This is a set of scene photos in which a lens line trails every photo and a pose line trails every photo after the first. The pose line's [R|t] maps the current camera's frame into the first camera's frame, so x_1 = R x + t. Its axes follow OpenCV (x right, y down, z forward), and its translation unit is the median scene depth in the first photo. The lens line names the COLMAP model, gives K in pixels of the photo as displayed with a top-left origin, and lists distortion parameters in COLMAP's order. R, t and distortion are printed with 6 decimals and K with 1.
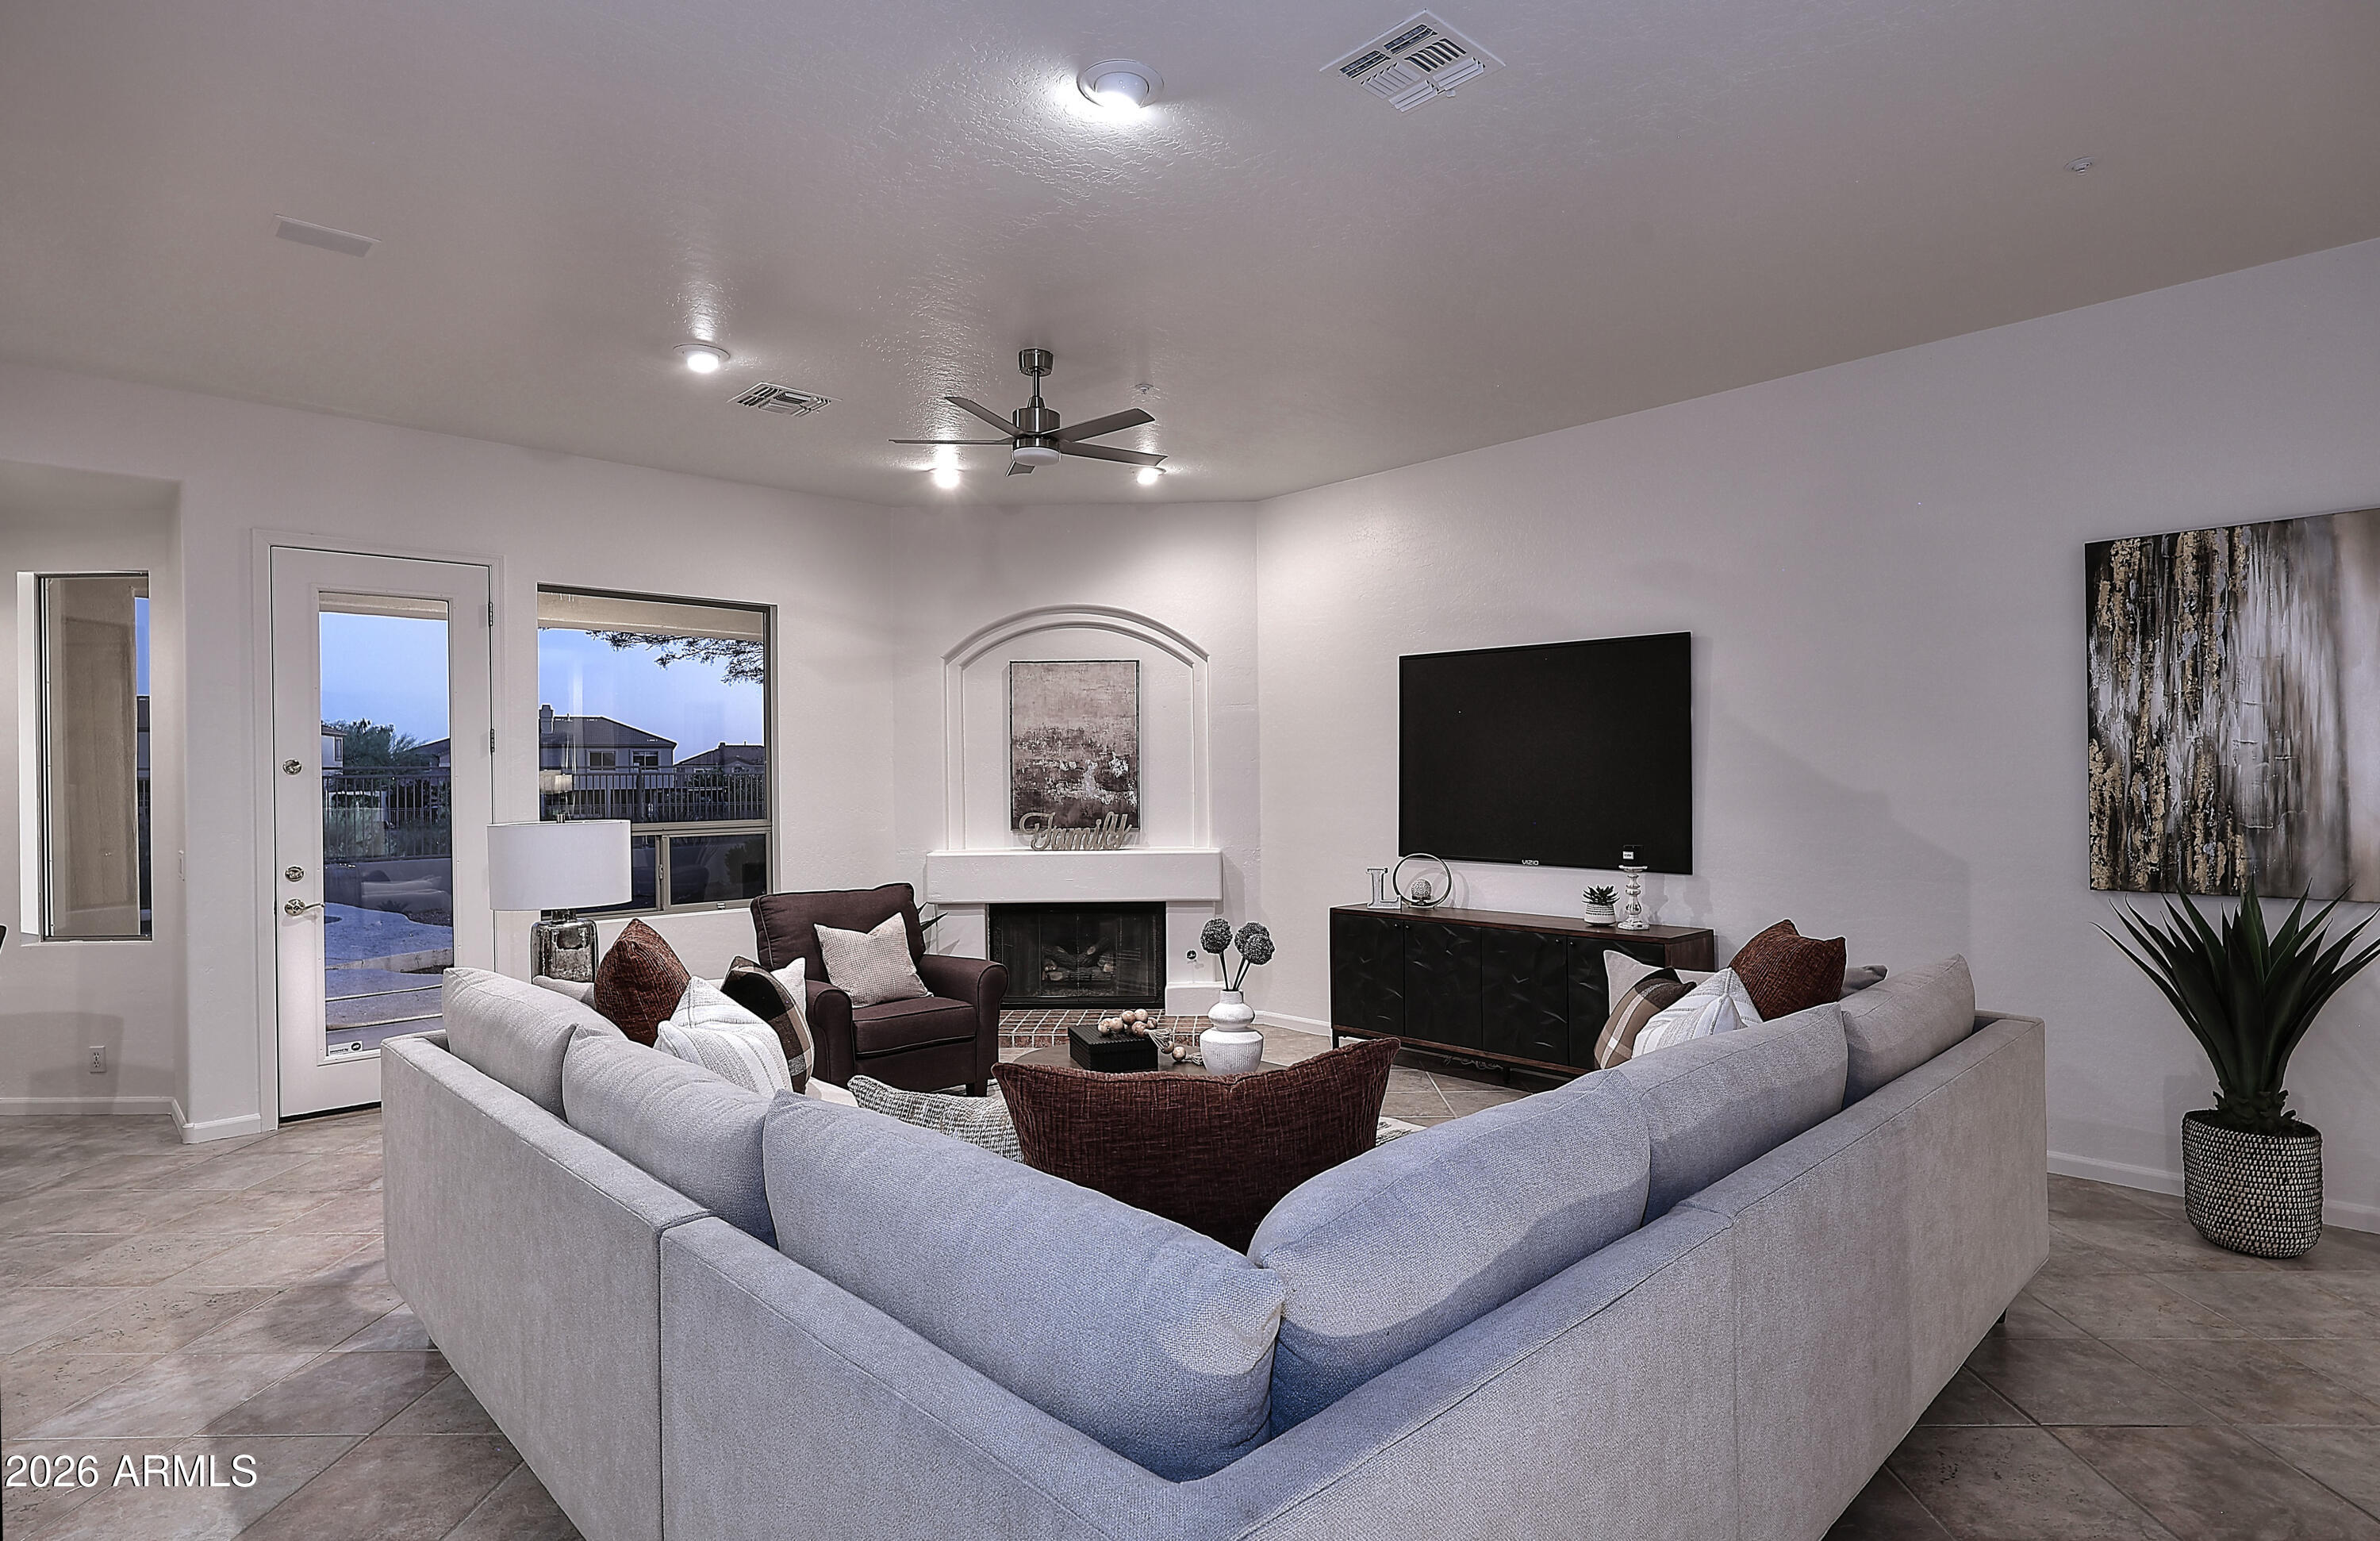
lens RADIAL K [[1232.8, 0, 1196.5], [0, 1232.8, 772.6], [0, 0, 1]] dist [0.002180, 0.001808]
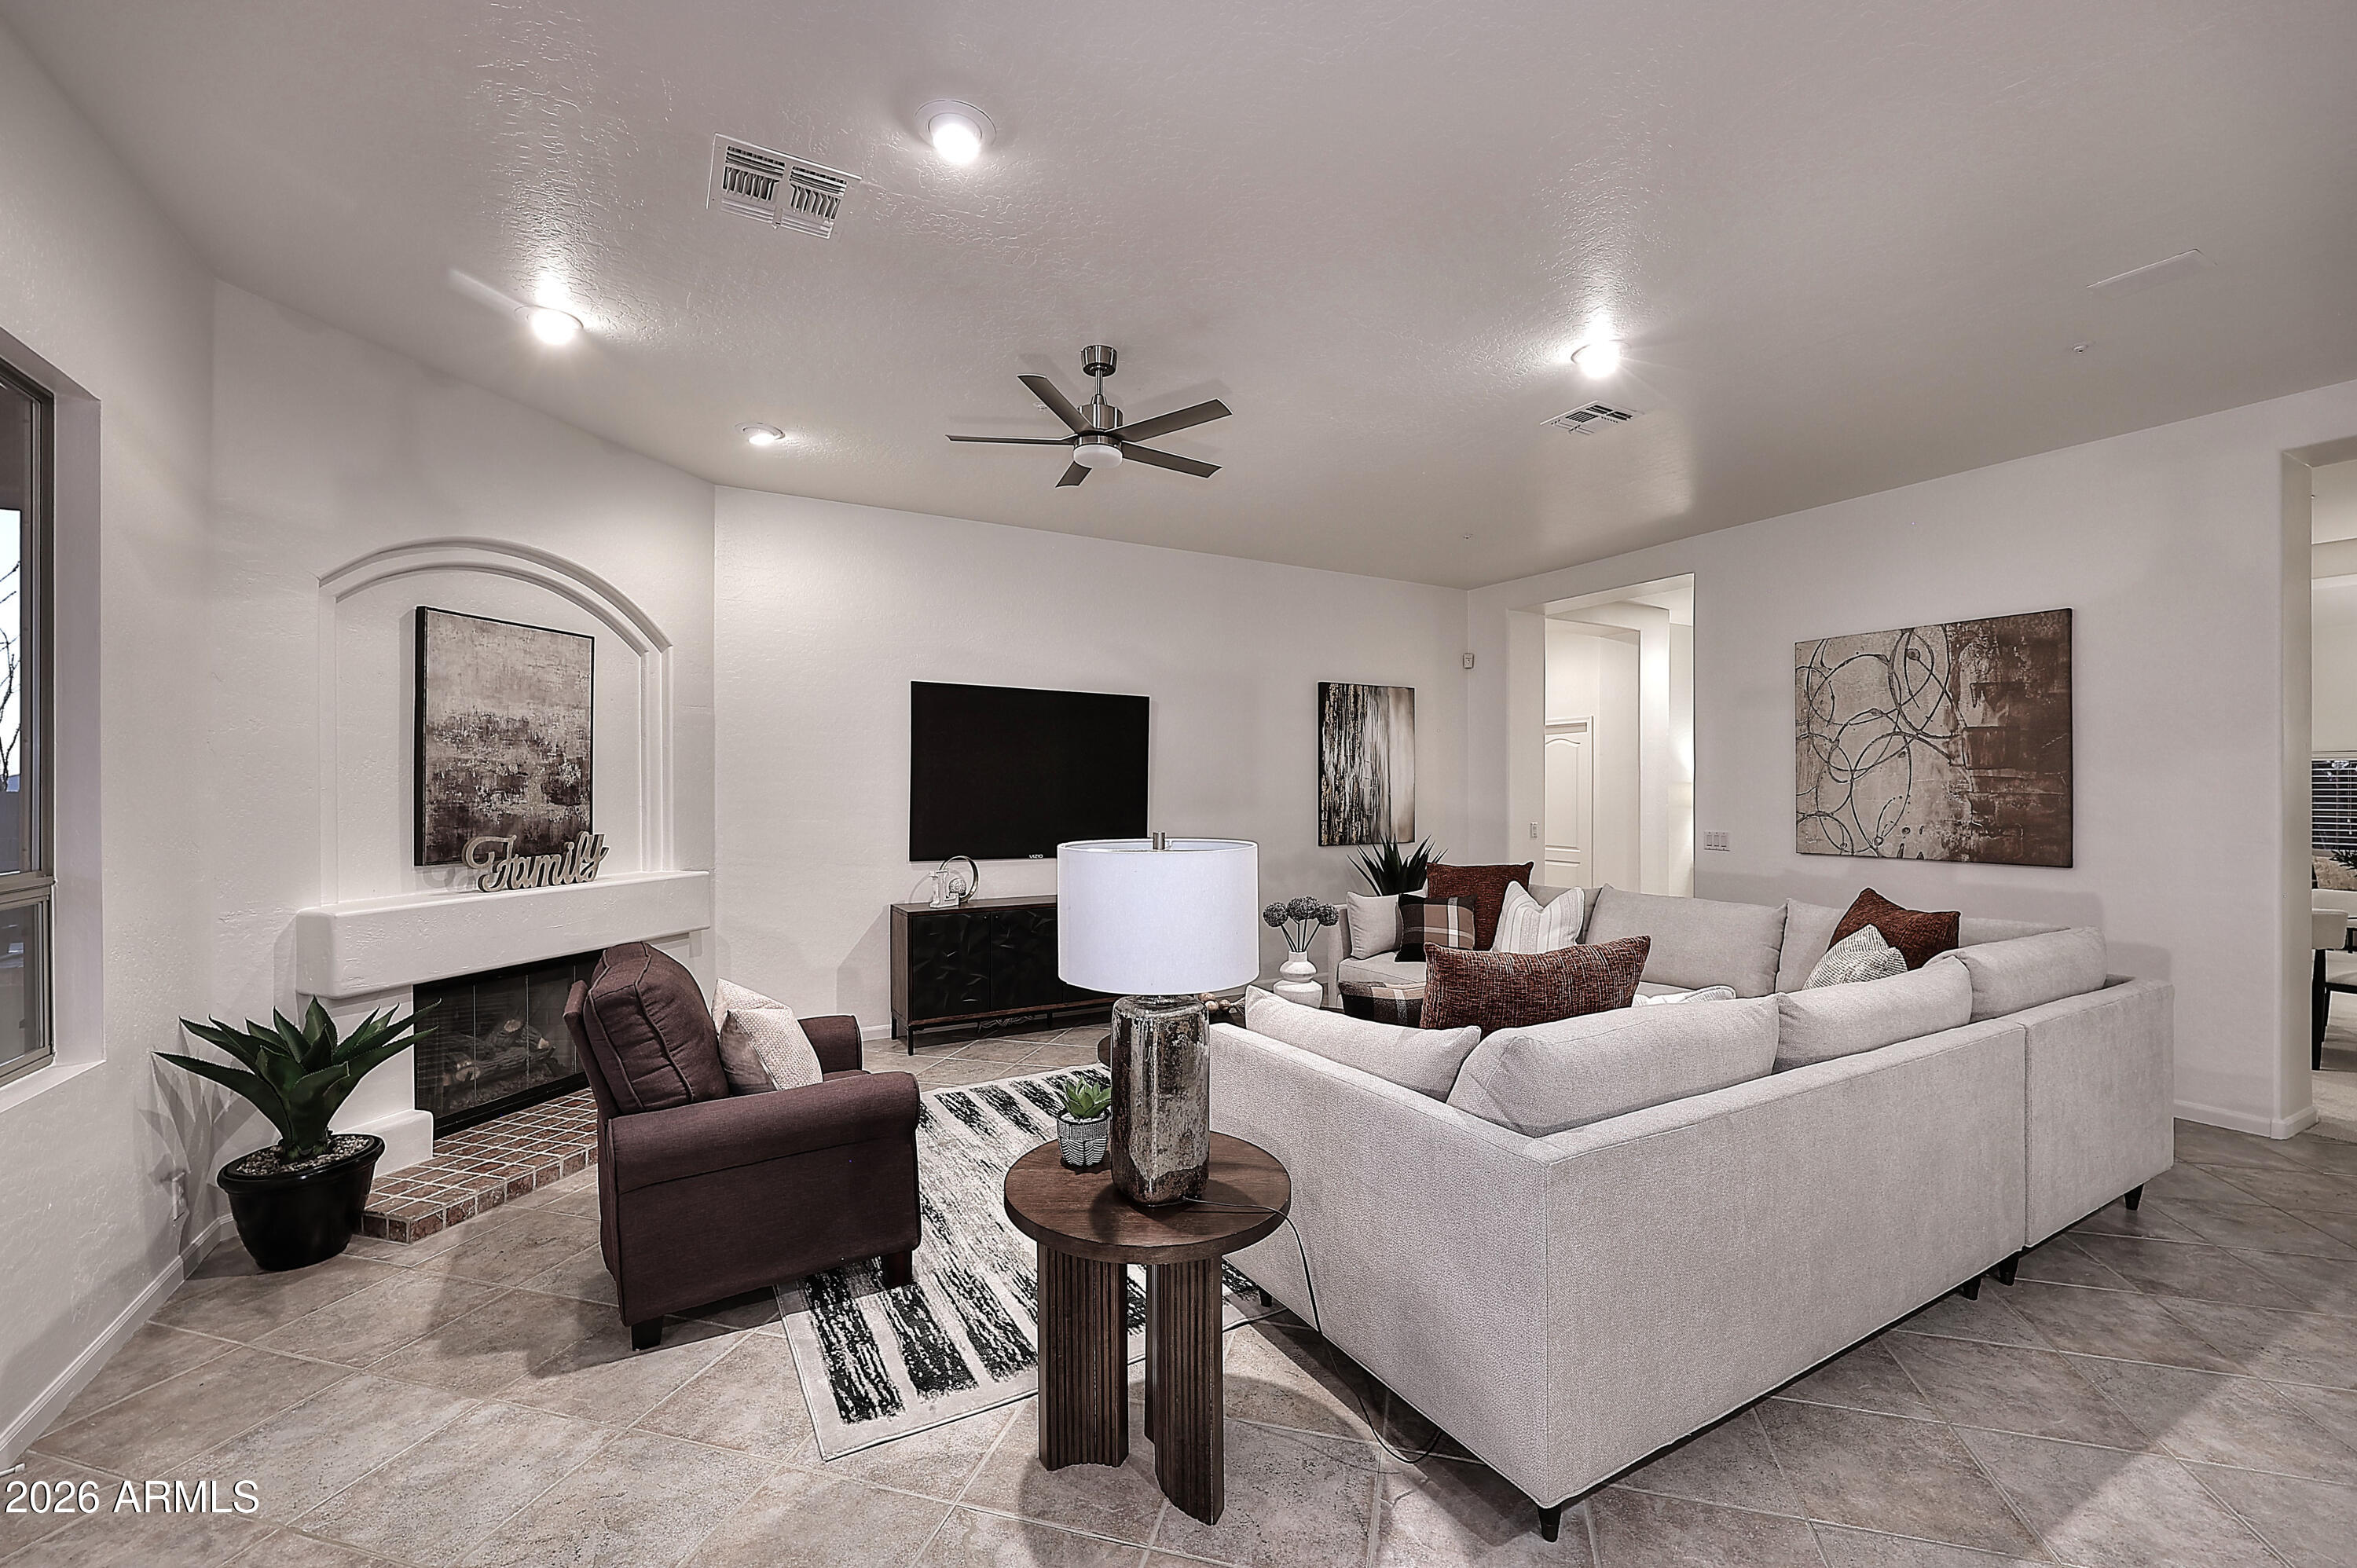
lens RADIAL K [[958.9, 0, 1192.9], [0, 958.9, 797.3], [0, 0, 1]] dist [0.002943, 0.000082]
pose [[0.240684, 0.001758, 0.970602, -0.554356], [-0.006737, 0.999977, -0.000141, 0.008014], [-0.970580, -0.006505, 0.240690, 0.493301]]
